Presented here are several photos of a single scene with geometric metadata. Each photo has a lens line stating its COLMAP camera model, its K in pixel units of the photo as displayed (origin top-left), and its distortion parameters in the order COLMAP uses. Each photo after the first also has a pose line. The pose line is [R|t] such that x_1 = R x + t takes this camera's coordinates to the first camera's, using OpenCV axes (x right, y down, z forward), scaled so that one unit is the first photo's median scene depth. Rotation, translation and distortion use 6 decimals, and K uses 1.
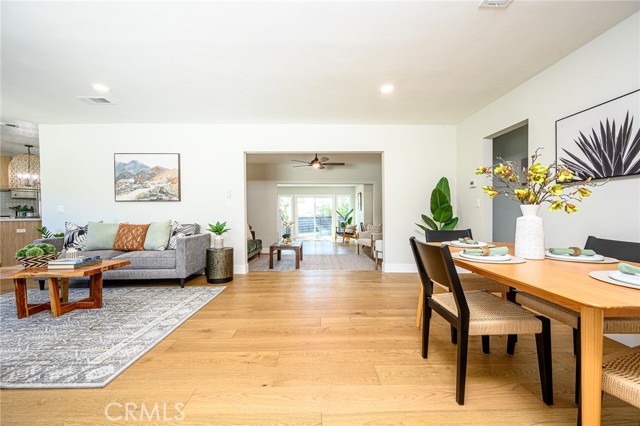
lens RADIAL K [[251.4, 0, 320.0], [0, 251.4, 213.0], [0, 0, 1]] dist [0.000594, 0.000144]
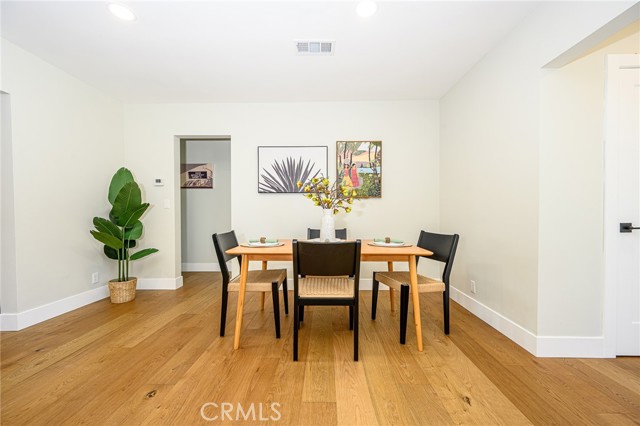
lens RADIAL K [[251.4, 0, 320.0], [0, 251.4, 213.0], [0, 0, 1]] dist [0.000594, 0.000144]
pose [[0.031697, 0.013738, 0.999403, -0.457064], [0.003723, 0.999897, -0.013863, 0.014730], [-0.999491, 0.004160, 0.031643, 0.709816]]
